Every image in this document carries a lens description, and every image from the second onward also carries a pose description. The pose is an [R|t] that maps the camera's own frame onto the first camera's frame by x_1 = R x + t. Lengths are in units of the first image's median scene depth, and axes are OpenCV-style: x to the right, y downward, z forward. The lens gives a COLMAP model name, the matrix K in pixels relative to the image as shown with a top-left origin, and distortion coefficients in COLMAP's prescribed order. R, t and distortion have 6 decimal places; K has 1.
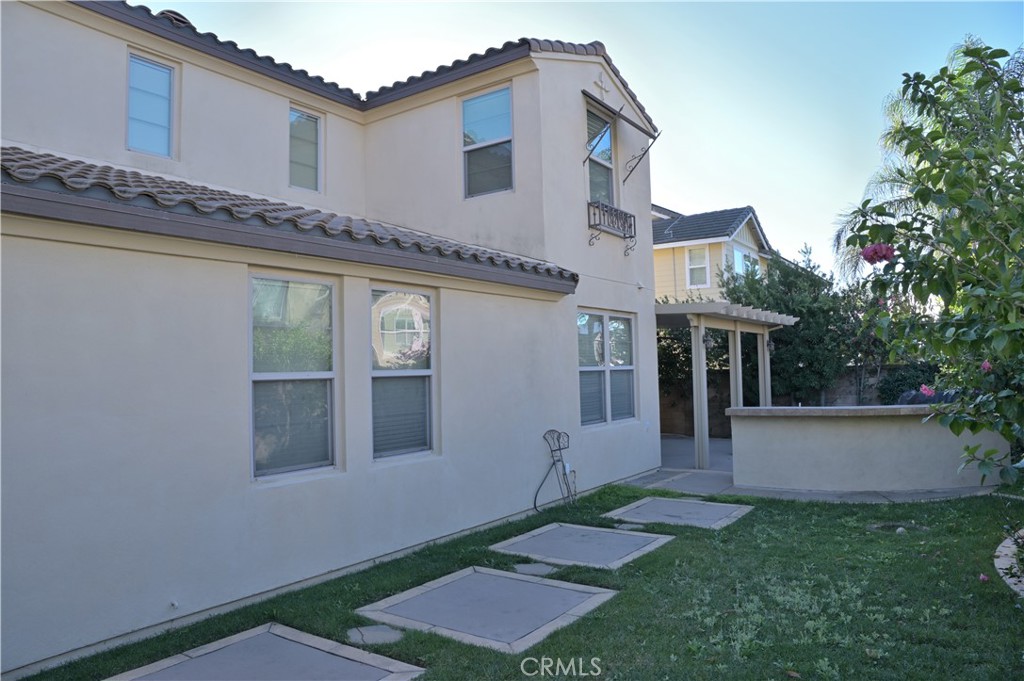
lens RADIAL K [[700.6, 0, 508.8], [0, 700.6, 339.9], [0, 0, 1]] dist [-0.090330, 0.014845]
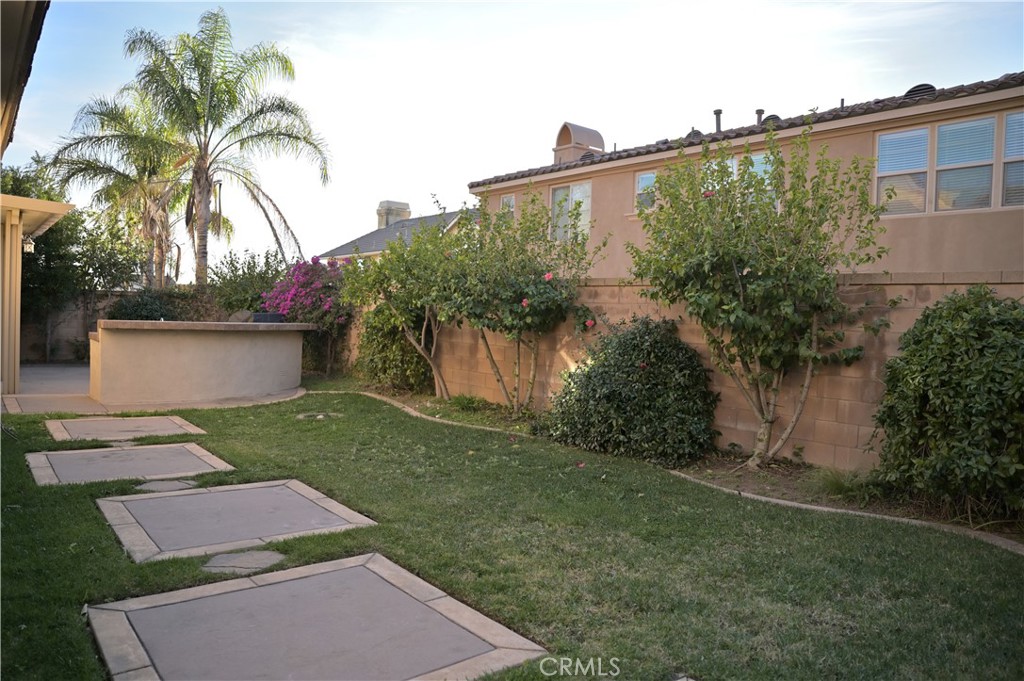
lens RADIAL K [[700.6, 0, 509.8], [0, 700.6, 342.6], [0, 0, 1]] dist [-0.090330, 0.014845]
pose [[0.268080, 0.002697, 0.963393, -0.779740], [-0.089436, 0.995747, 0.022100, 0.115472], [-0.959236, -0.092086, 0.267181, 0.454539]]
